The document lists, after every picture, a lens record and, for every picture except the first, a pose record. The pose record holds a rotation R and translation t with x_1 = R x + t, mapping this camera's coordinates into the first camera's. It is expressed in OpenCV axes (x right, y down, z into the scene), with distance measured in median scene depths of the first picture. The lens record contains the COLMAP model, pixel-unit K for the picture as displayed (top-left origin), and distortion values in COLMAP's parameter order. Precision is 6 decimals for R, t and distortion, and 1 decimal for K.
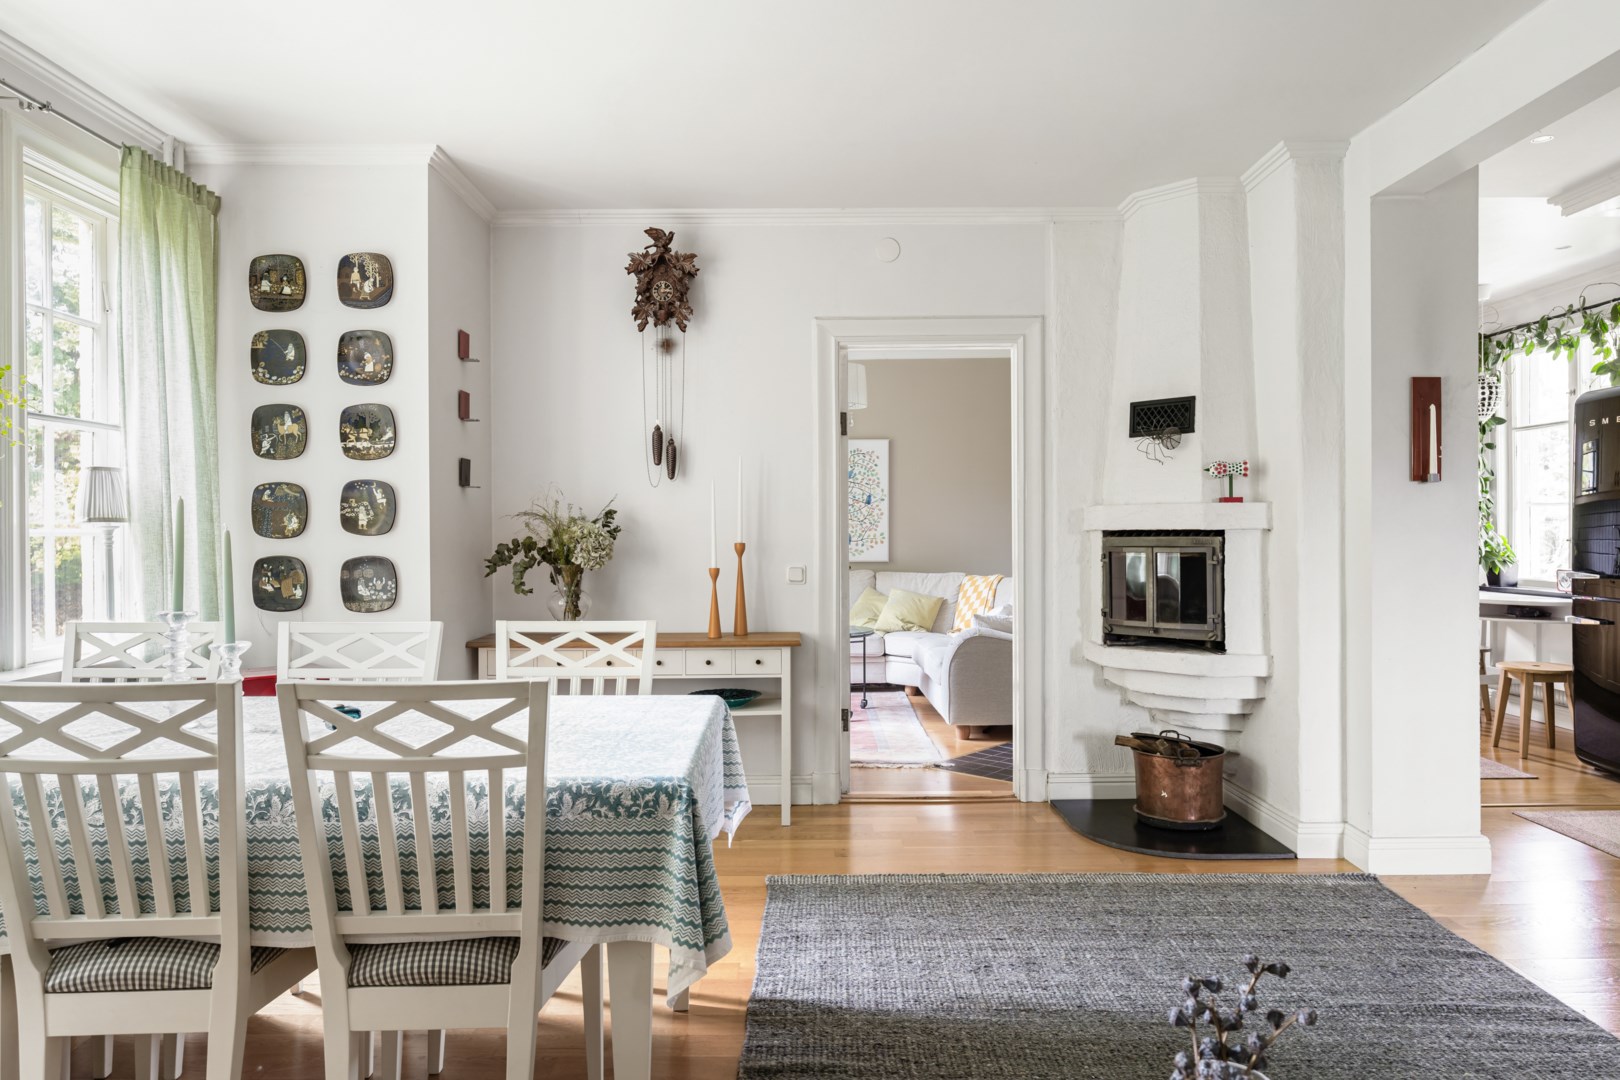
lens RADIAL K [[1053.3, 0, 799.5], [0, 1053.3, 532.6], [0, 0, 1]] dist [-0.003977, 0.006438]
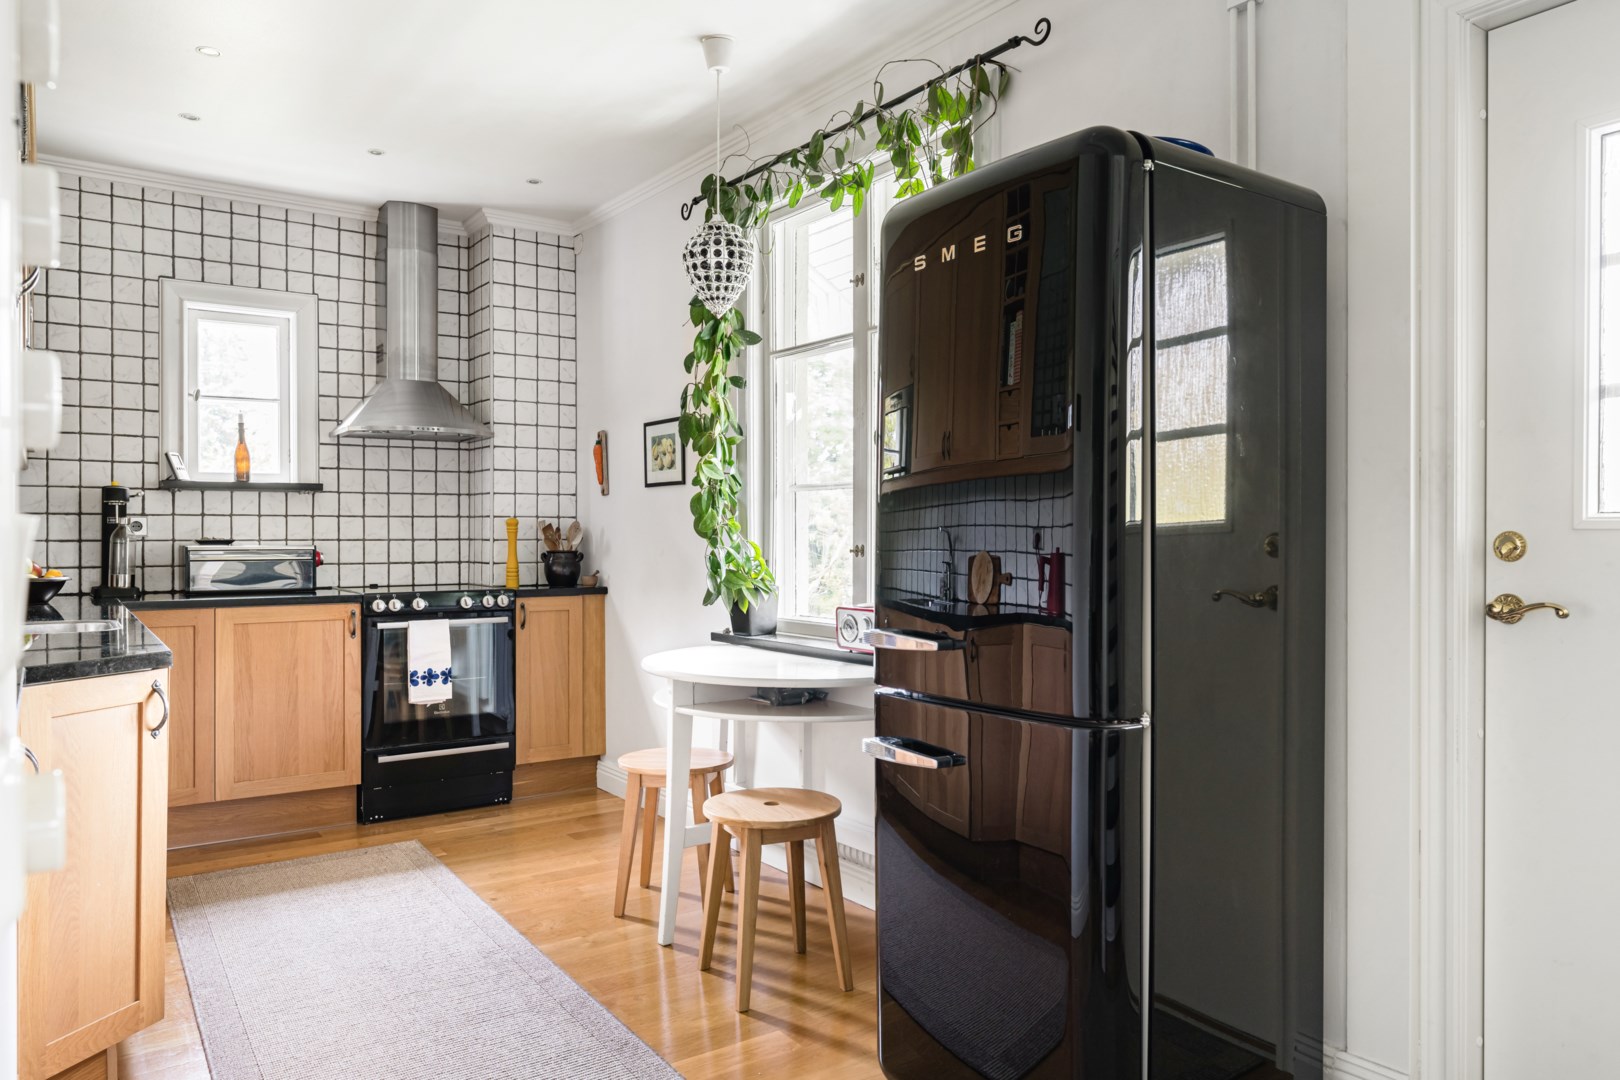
lens RADIAL K [[1121.8, 0, 816.2], [0, 1121.8, 531.6], [0, 0, 1]] dist [0.000417, 0.004324]
pose [[0.812034, 0.007890, 0.583557, 0.366402], [-0.003551, 0.999957, -0.008579, 0.002277], [-0.583600, 0.004894, 0.812027, 0.525808]]
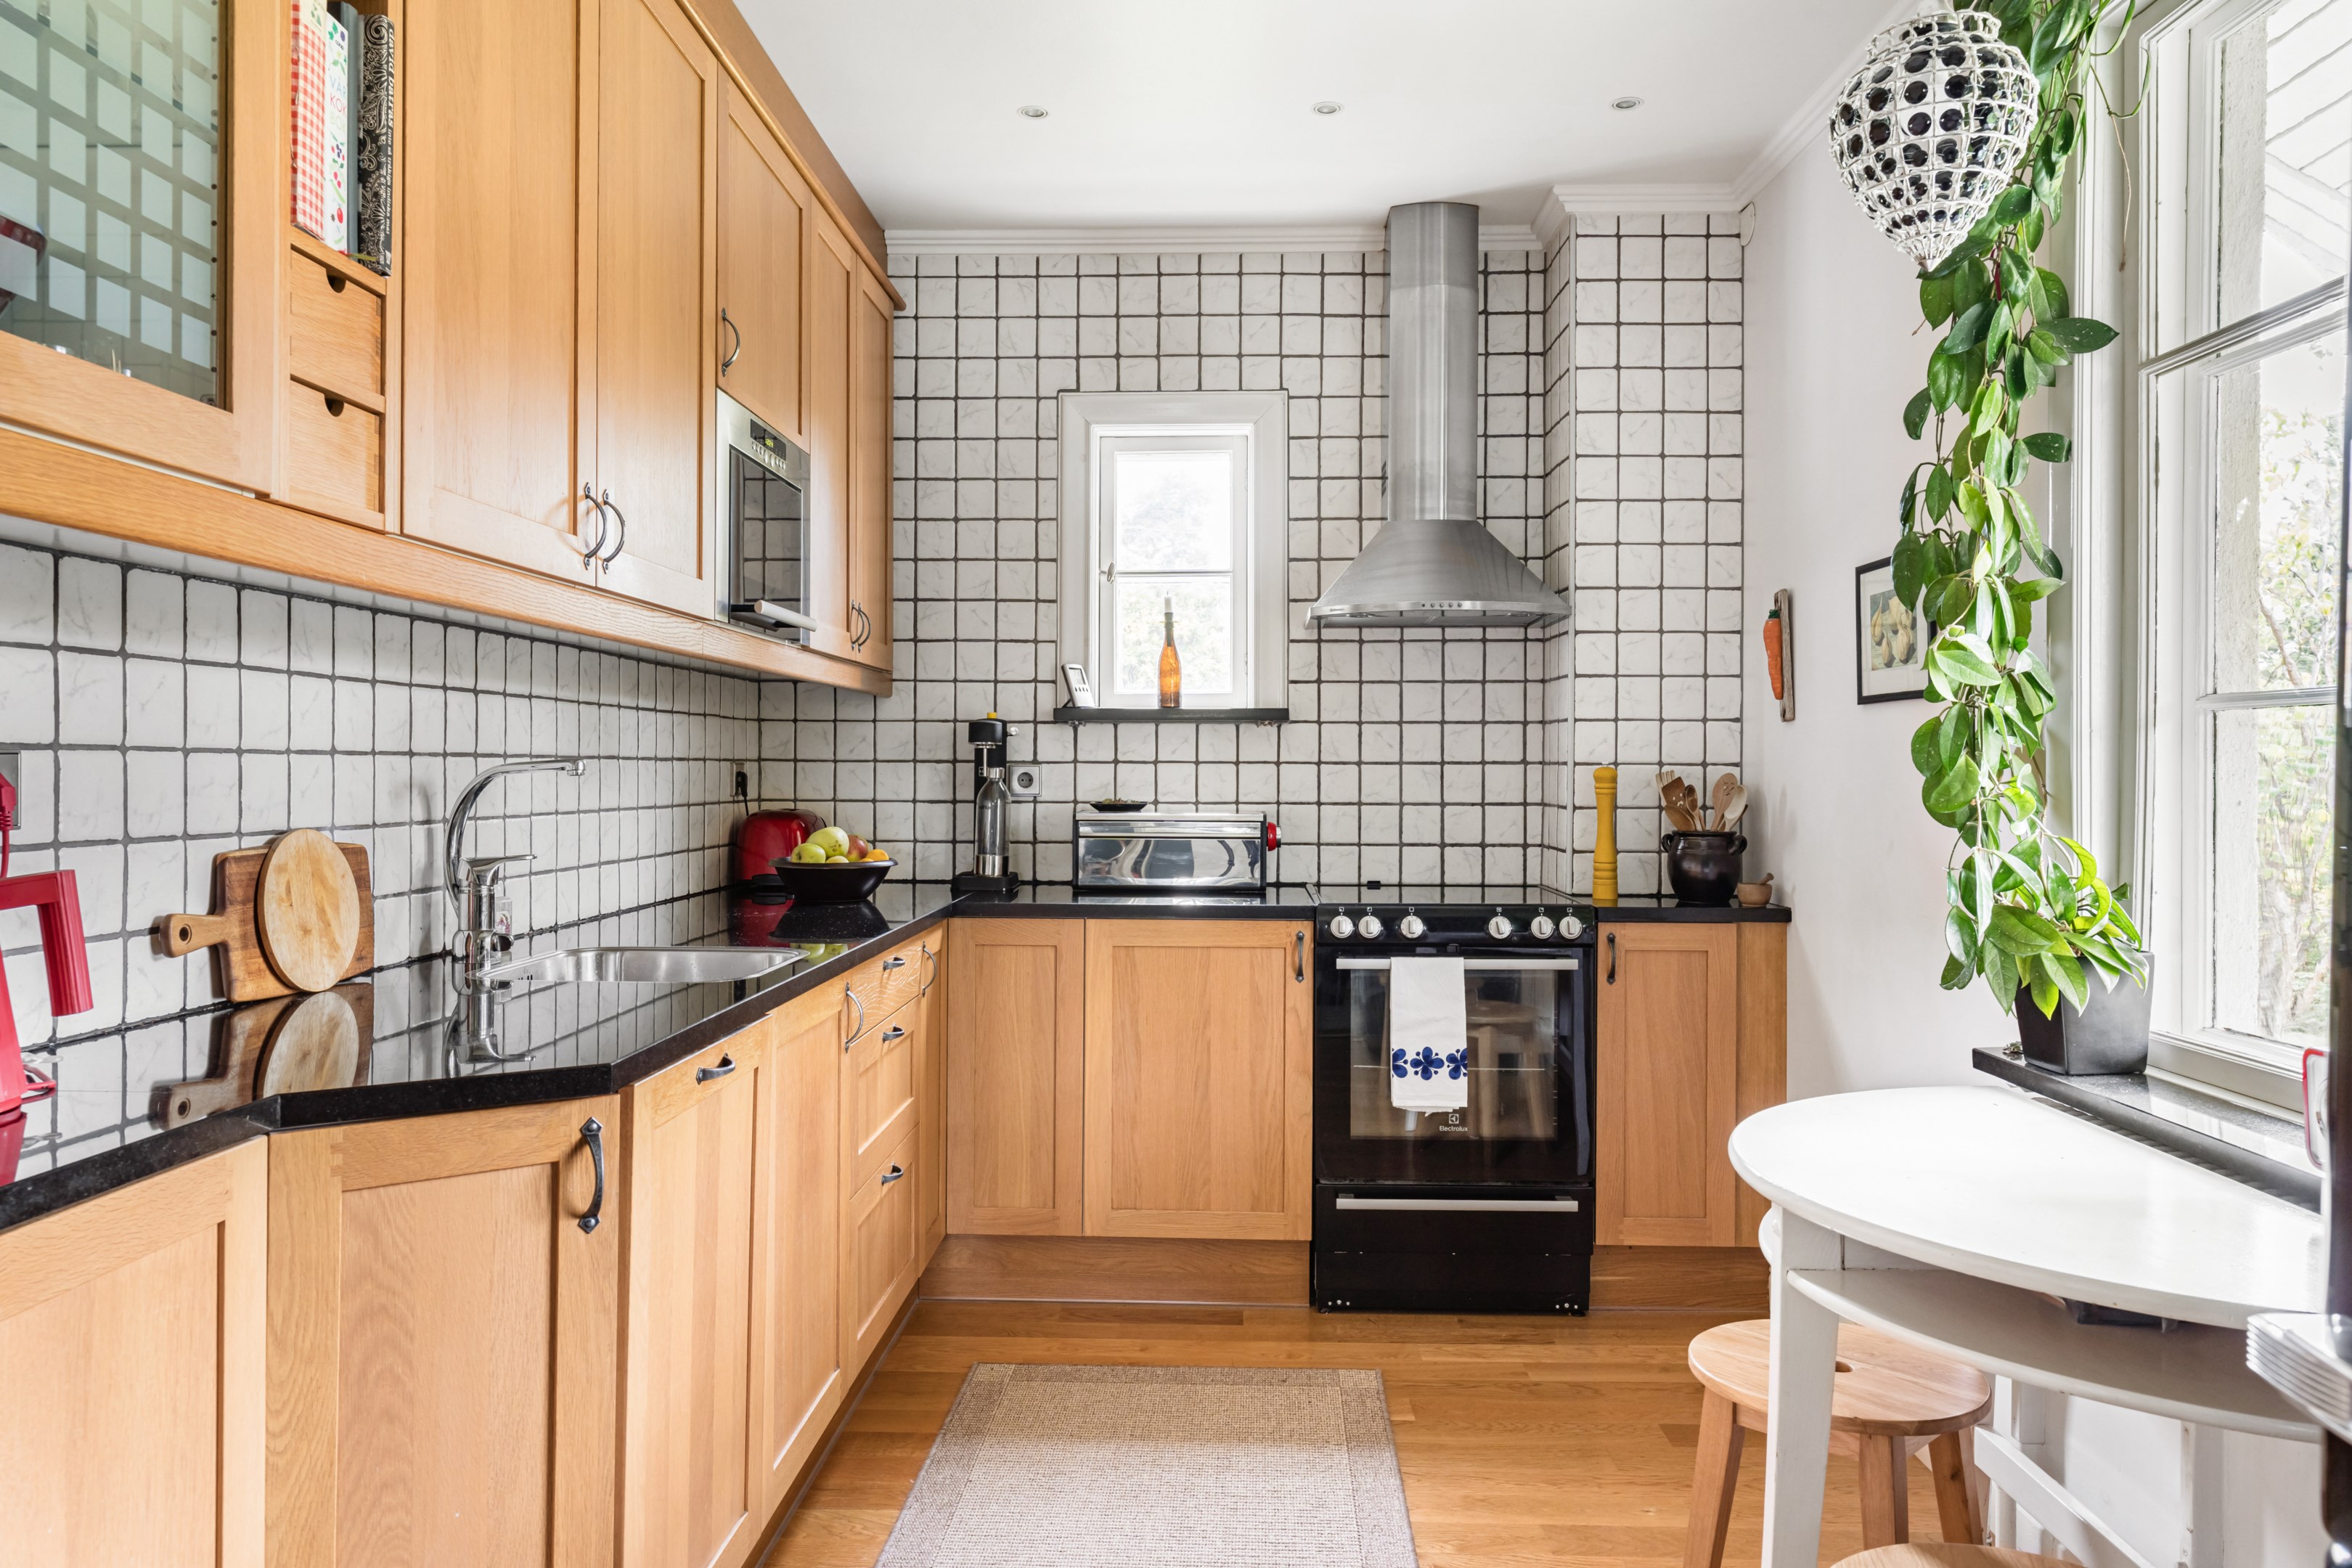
lens RADIAL K [[1692.5, 0, 1114.4], [0, 1692.5, 776.5], [0, 0, 1]] dist [-0.001956, 0.005444]
pose [[0.999464, 0.010586, -0.030980, 0.496663], [-0.010526, 0.999942, 0.002088, -0.009581], [0.031000, -0.001761, 0.999518, 0.666940]]
